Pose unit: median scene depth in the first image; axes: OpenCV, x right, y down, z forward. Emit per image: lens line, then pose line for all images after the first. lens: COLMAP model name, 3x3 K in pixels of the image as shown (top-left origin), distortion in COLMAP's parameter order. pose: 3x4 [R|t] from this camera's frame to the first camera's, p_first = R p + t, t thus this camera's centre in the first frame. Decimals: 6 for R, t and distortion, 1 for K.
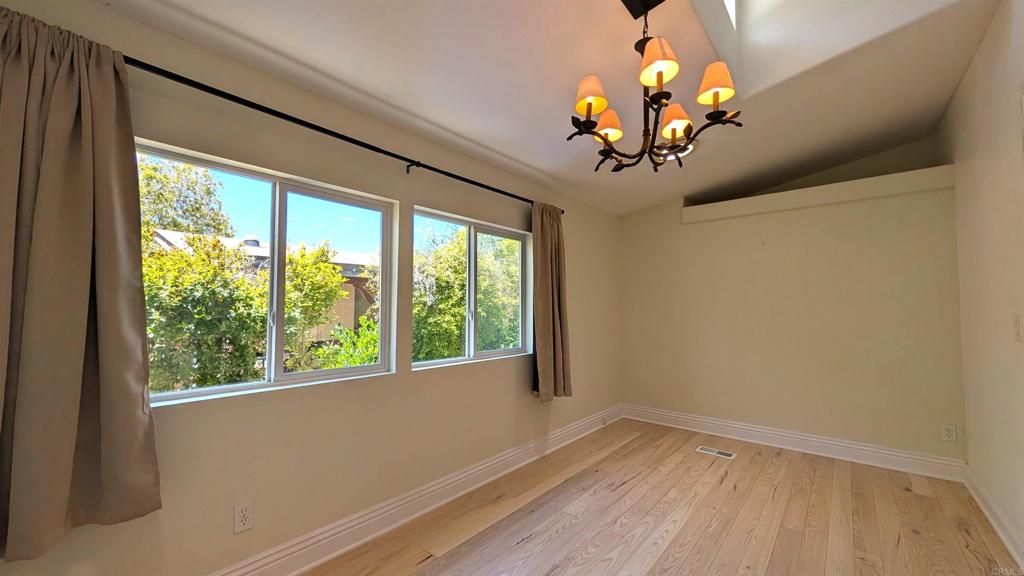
lens RADIAL K [[387.4, 0, 513.8], [0, 387.4, 291.1], [0, 0, 1]] dist [0.002057, 0.000184]
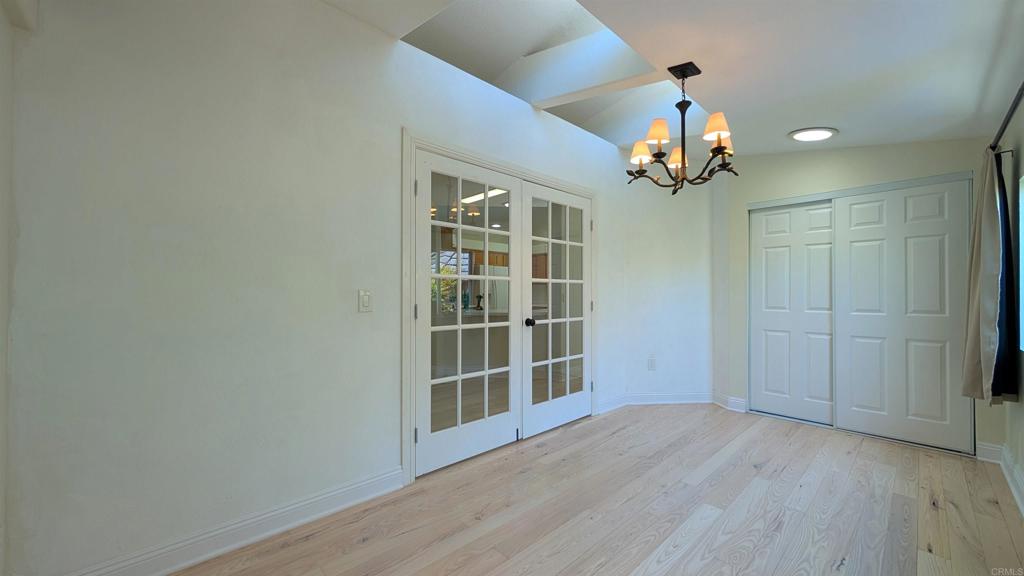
lens RADIAL K [[387.4, 0, 513.8], [0, 387.4, 291.1], [0, 0, 1]] dist [0.002057, 0.000184]
pose [[-0.994284, -0.001435, 0.106758, 0.513735], [-0.007632, 0.998307, -0.057662, 0.093910], [-0.106495, -0.058147, -0.992612, 1.568927]]
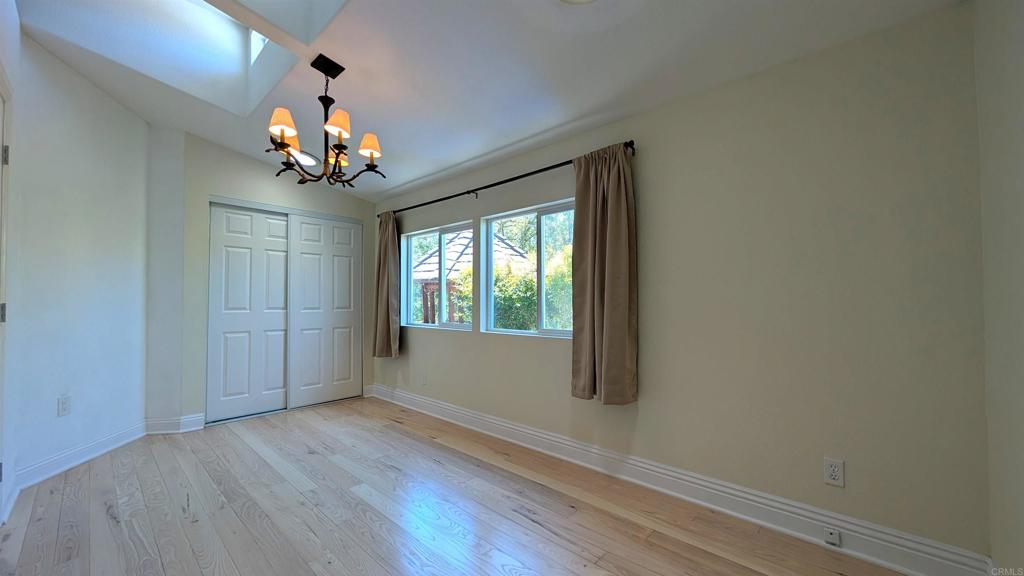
lens RADIAL K [[387.4, 0, 513.8], [0, 387.4, 291.1], [0, 0, 1]] dist [0.002057, 0.000184]
pose [[-0.033392, -0.026721, -0.999085, 1.098084], [0.049156, 0.998389, -0.028345, 0.091012], [0.998233, -0.050058, -0.032024, 1.080495]]
